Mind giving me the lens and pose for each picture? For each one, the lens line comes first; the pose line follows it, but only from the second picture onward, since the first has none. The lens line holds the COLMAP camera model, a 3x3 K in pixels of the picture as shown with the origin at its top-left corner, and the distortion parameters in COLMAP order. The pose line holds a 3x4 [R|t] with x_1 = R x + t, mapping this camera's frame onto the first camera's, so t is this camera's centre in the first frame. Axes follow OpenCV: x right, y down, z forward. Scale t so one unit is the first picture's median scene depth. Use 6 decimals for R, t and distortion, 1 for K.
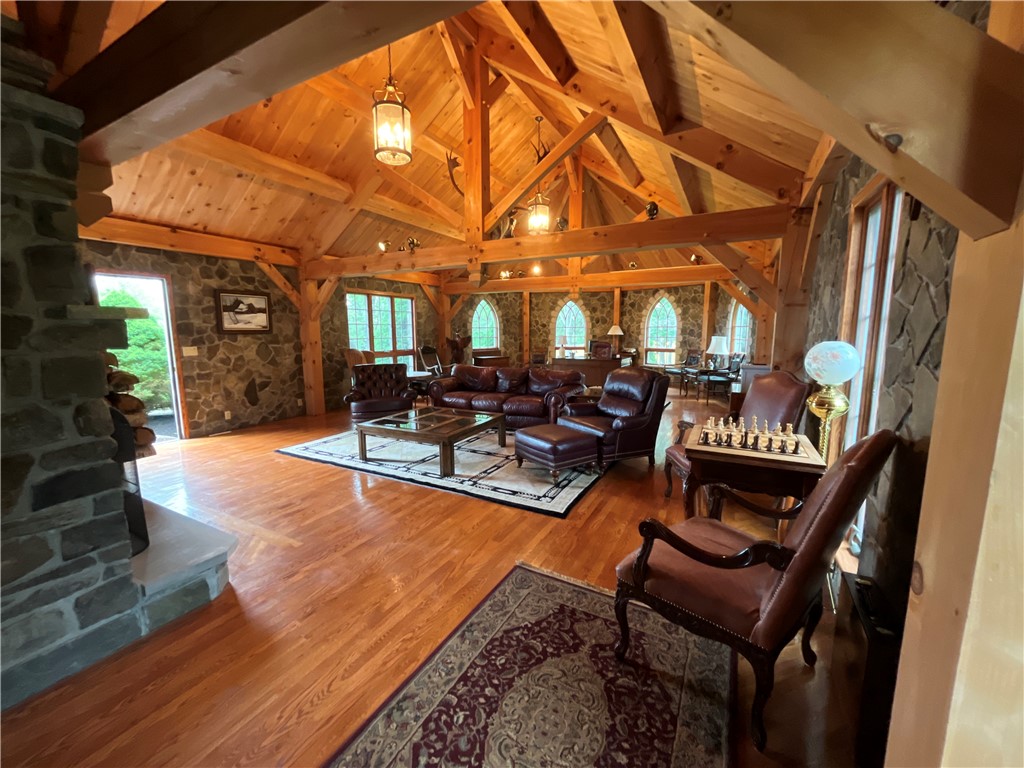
lens RADIAL K [[409.7, 0, 512.7], [0, 409.7, 384.4], [0, 0, 1]] dist [-0.002752, -0.000123]
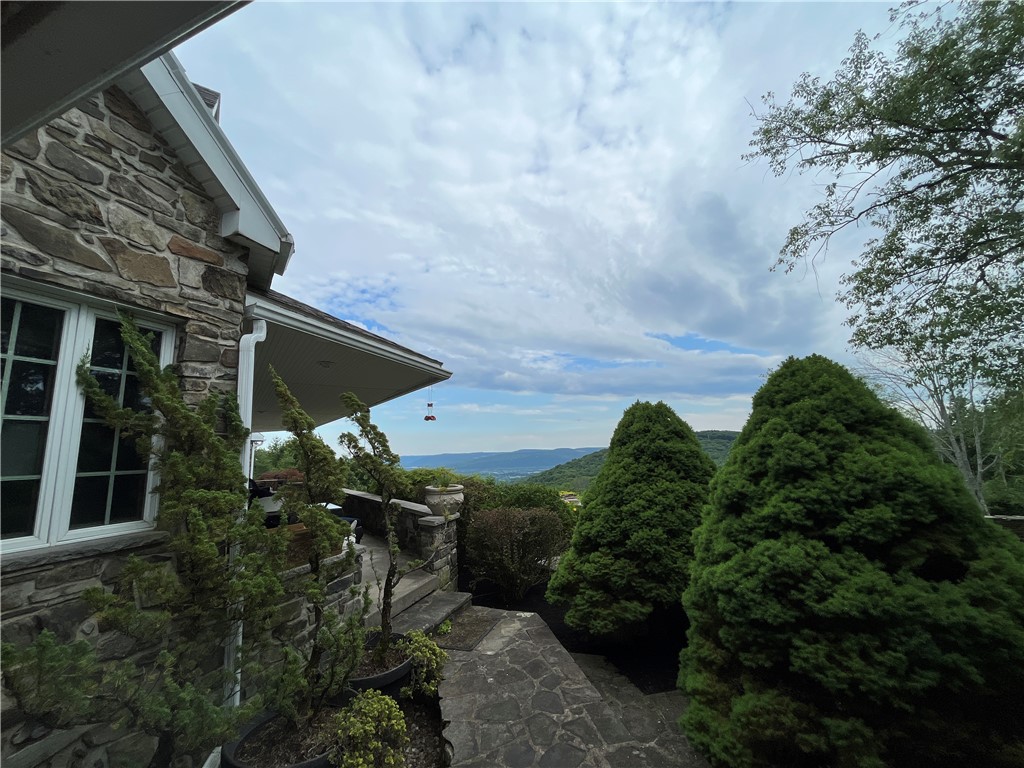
lens RADIAL K [[409.7, 0, 511.3], [0, 409.7, 385.1], [0, 0, 1]] dist [-0.002752, -0.000123]
pose [[0.146680, -0.155589, -0.976871, -0.695988], [-0.106766, 0.979293, -0.172006, -0.125141], [0.983405, 0.129526, 0.127031, 0.750766]]
